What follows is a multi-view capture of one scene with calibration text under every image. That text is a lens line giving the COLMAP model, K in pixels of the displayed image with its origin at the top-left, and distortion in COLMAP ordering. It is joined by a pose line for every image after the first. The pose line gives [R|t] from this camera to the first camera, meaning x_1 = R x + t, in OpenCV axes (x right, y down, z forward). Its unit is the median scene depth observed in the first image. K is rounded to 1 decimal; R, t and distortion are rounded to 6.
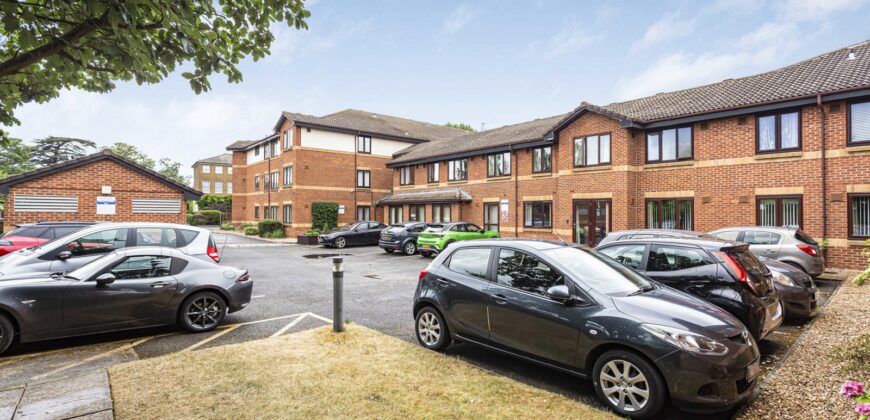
lens RADIAL K [[431.0, 0, 435.0], [0, 431.0, 210.0], [0, 0, 1]] dist [0.000322, 0.000029]
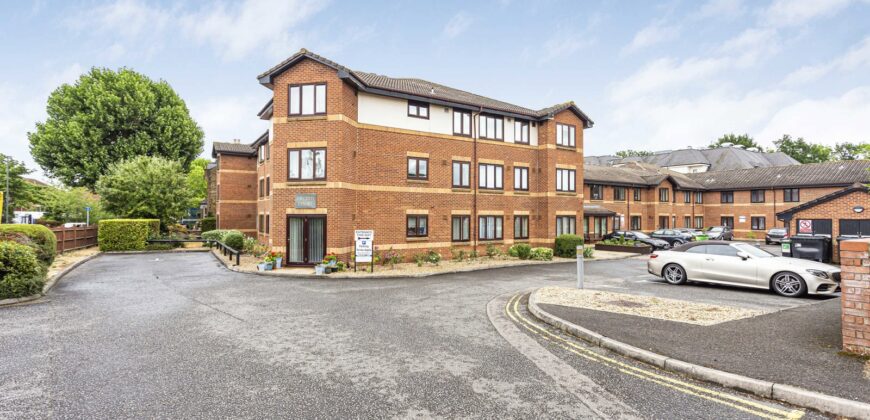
lens RADIAL K [[431.0, 0, 435.0], [0, 431.0, 210.0], [0, 0, 1]] dist [0.000322, 0.000029]
pose [[0.181810, 0.039073, 0.982557, -0.890519], [0.003529, 0.999178, -0.040387, 0.009992], [-0.983327, 0.010810, 0.181522, 0.997688]]
